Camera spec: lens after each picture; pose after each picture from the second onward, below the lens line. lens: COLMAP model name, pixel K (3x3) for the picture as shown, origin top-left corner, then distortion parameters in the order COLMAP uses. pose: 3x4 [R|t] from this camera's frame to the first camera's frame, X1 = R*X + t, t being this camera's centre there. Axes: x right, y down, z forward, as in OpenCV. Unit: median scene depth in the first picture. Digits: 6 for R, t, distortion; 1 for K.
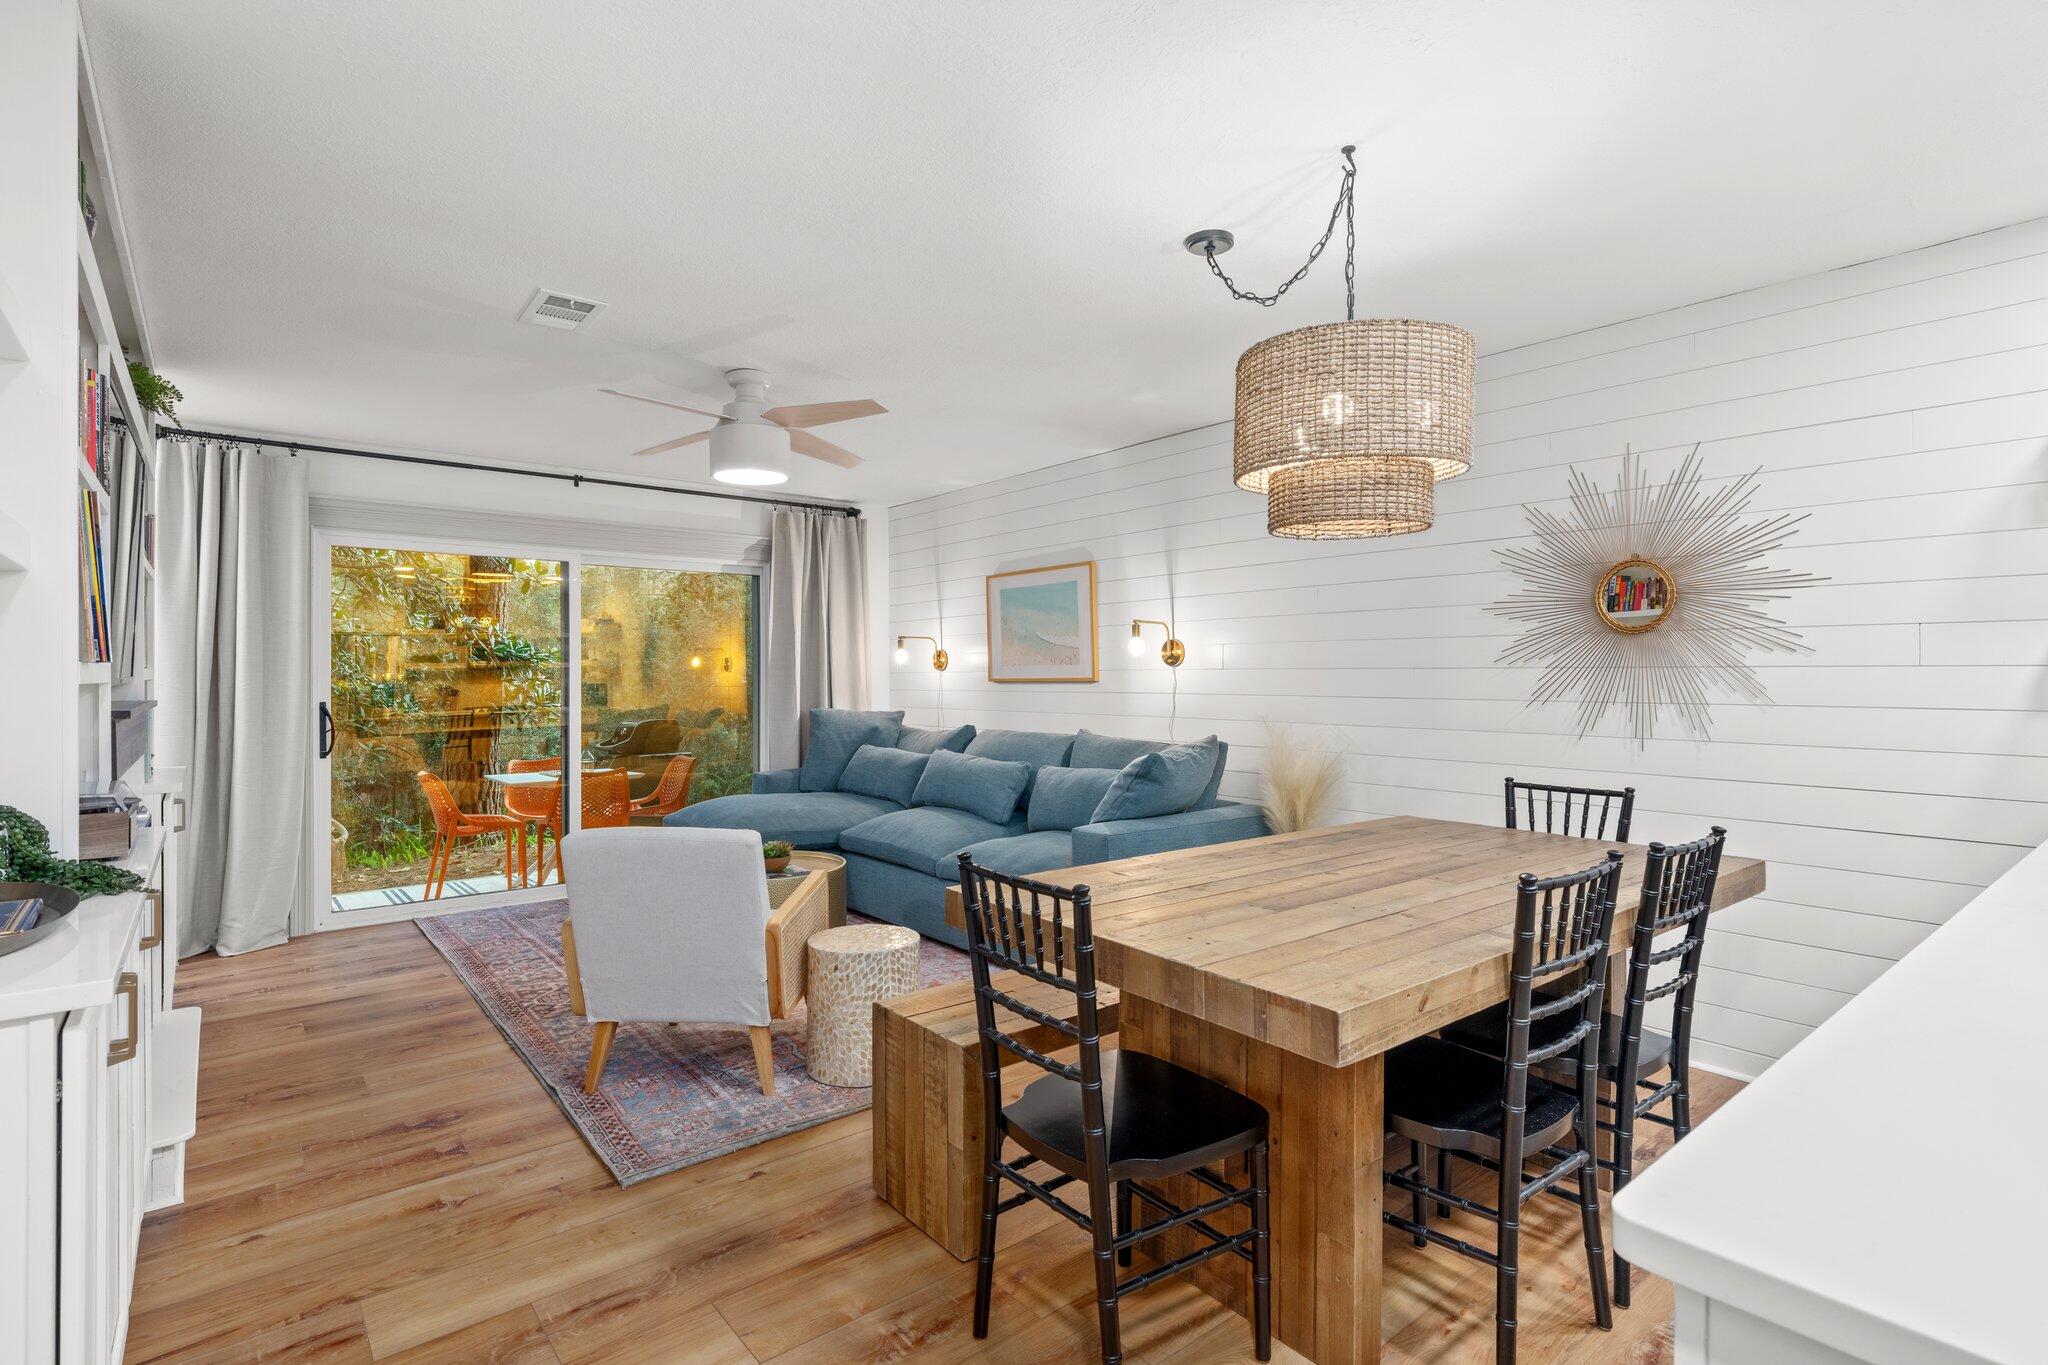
lens RADIAL K [[991.1, 0, 1027.5], [0, 991.1, 670.5], [0, 0, 1]] dist [0.000806, 0.000854]
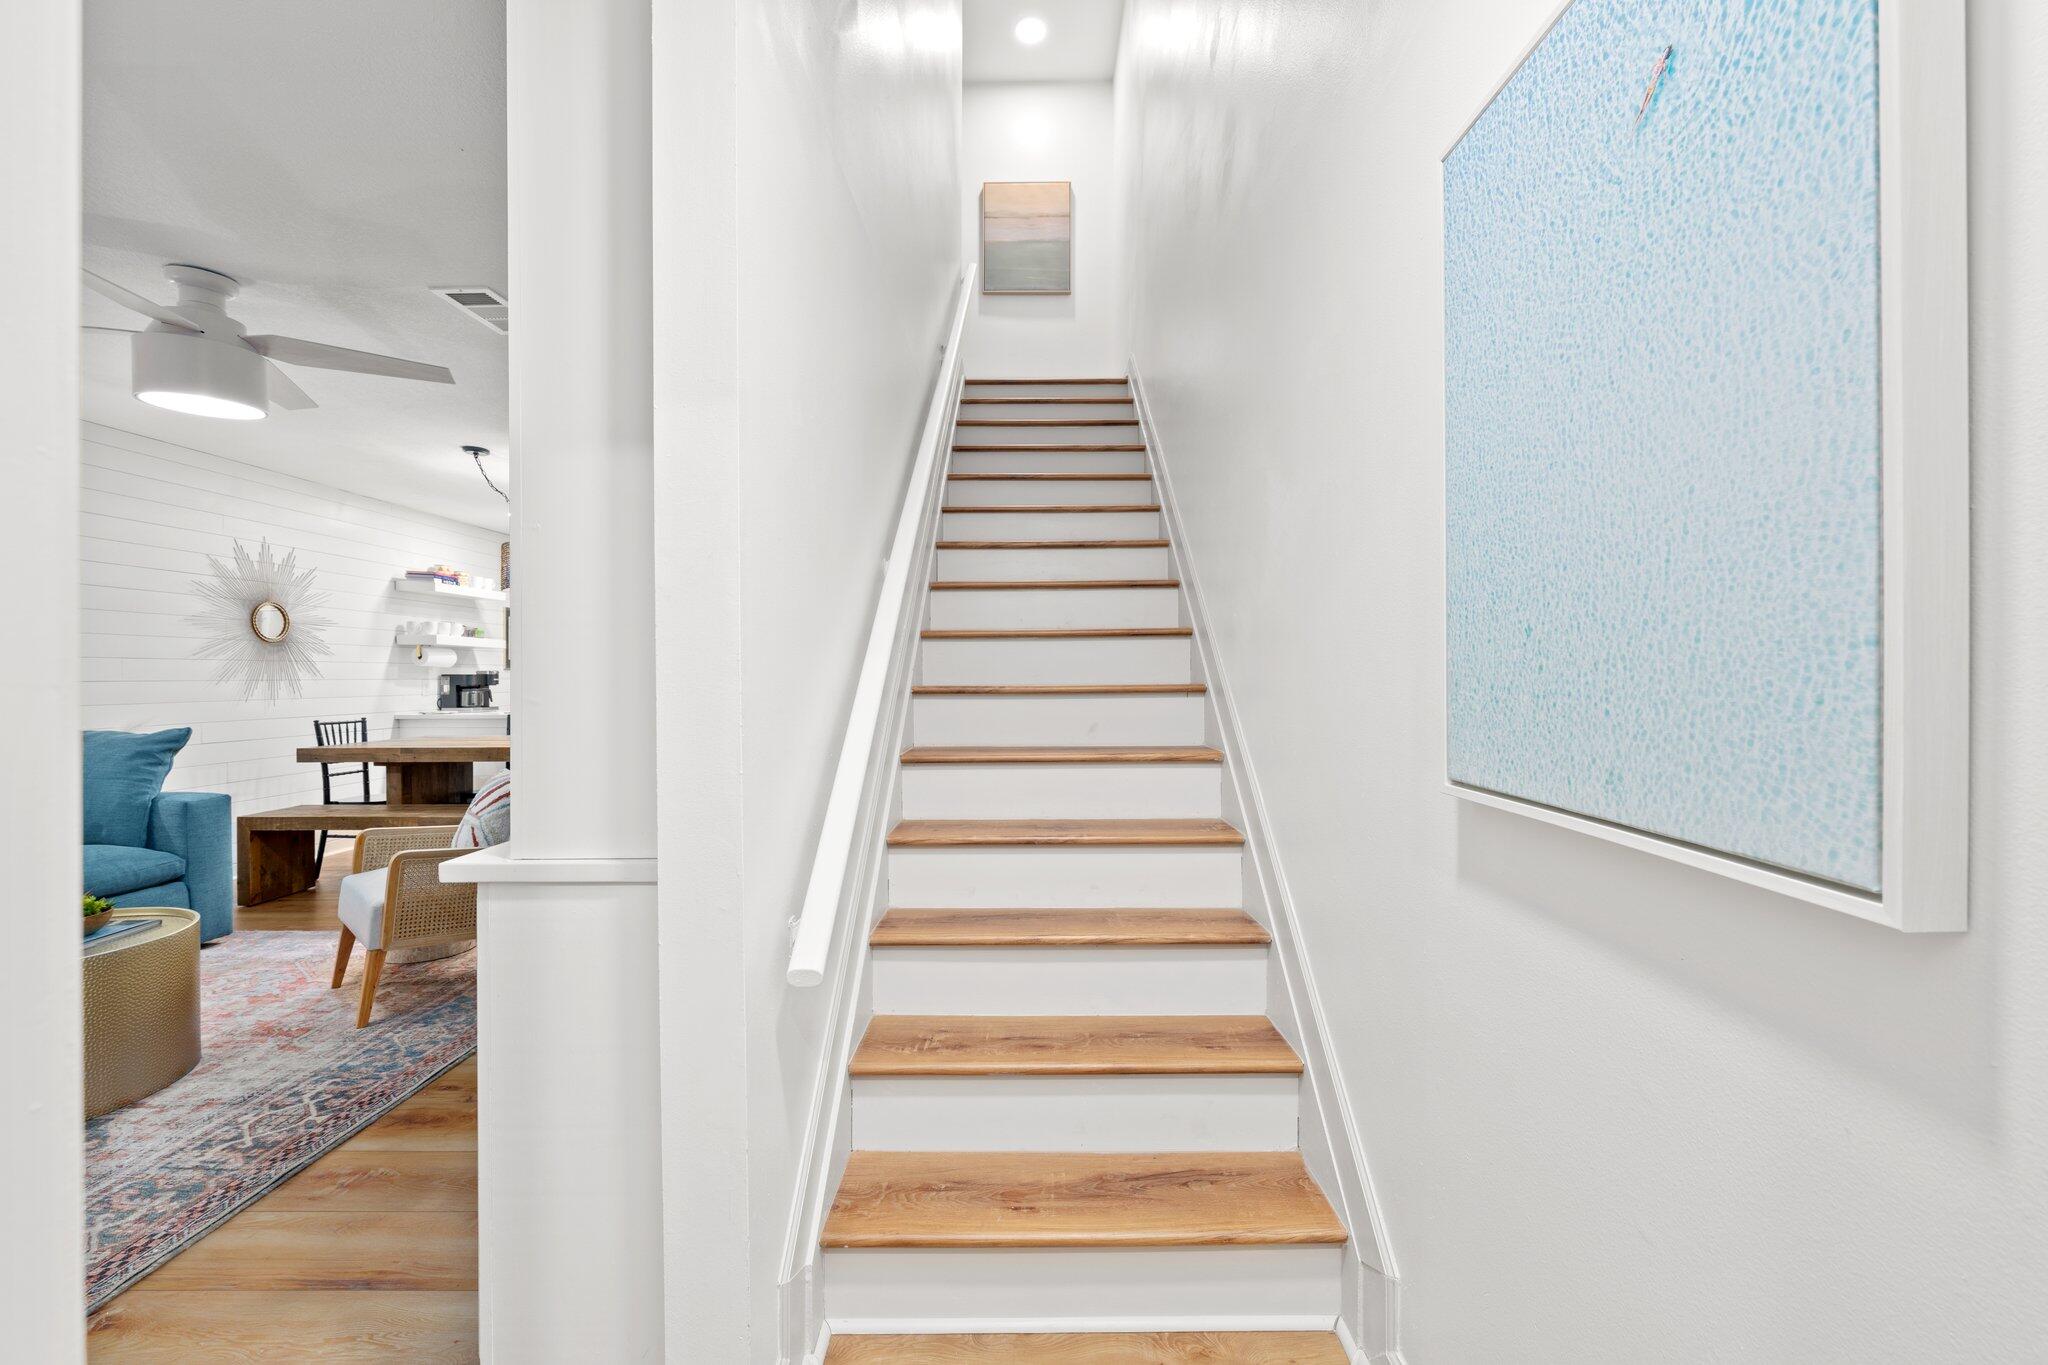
lens RADIAL K [[828.7, 0, 1029.0], [0, 828.7, 676.1], [0, 0, 1]] dist [-0.003791, 0.001196]
pose [[-0.774284, 0.001755, 0.632836, -1.403280], [0.001366, 0.999998, -0.001103, 0.028294], [-0.632837, 0.000010, -0.774285, 1.263073]]
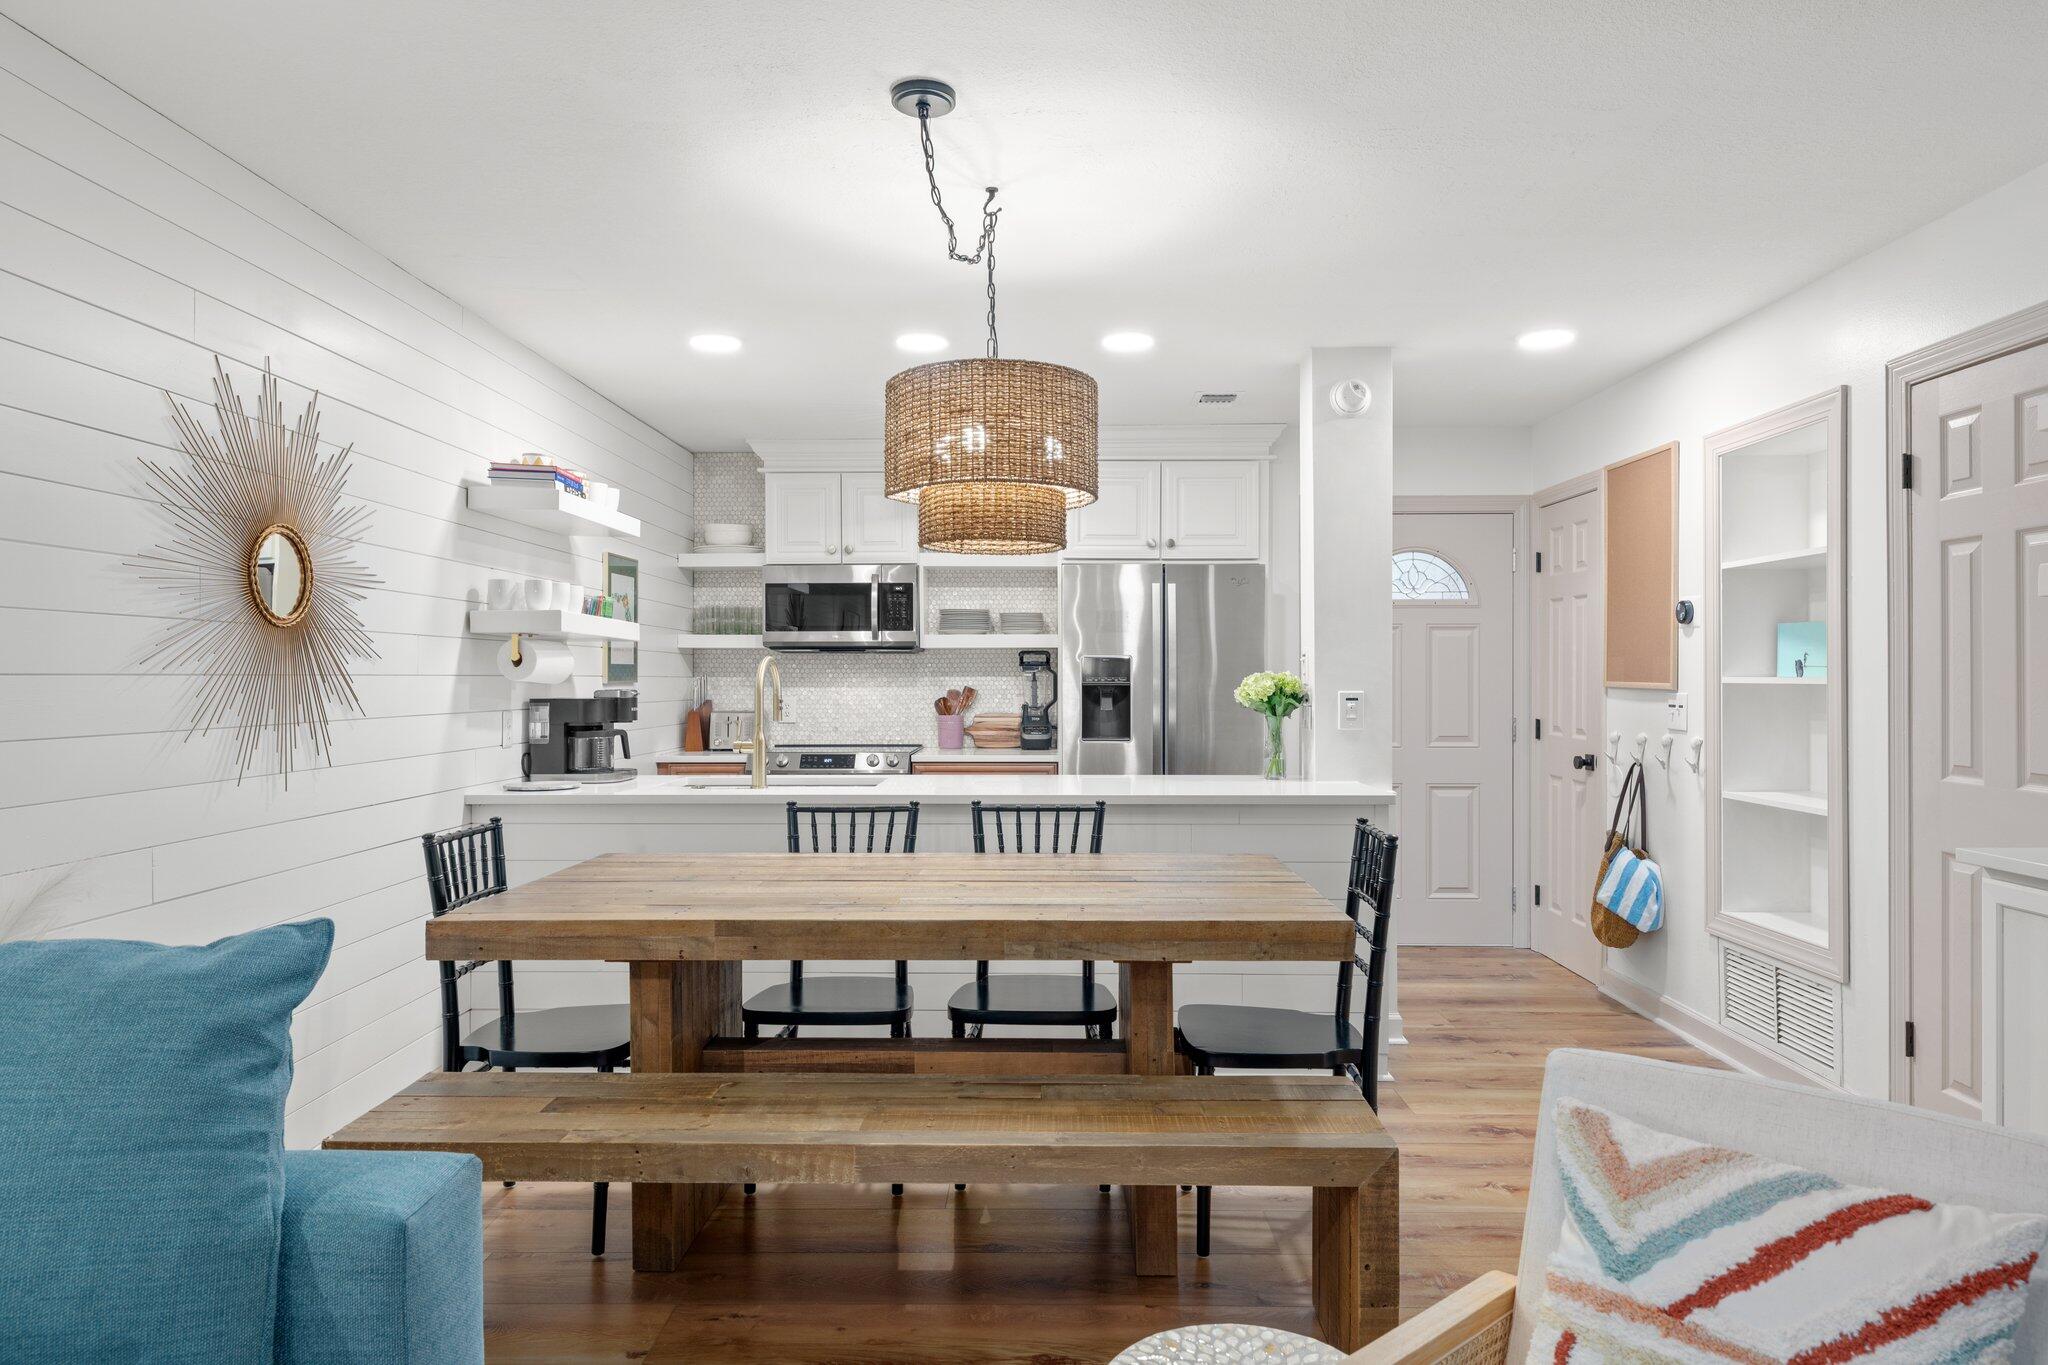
lens RADIAL K [[1274.3, 0, 1024.9], [0, 1274.3, 673.4], [0, 0, 1]] dist [0.012286, -0.000503]
pose [[-0.765000, 0.003655, 0.644020, -0.383166], [0.000314, 0.999986, -0.005302, 0.000779], [-0.644030, -0.003853, -0.764990, 1.325599]]
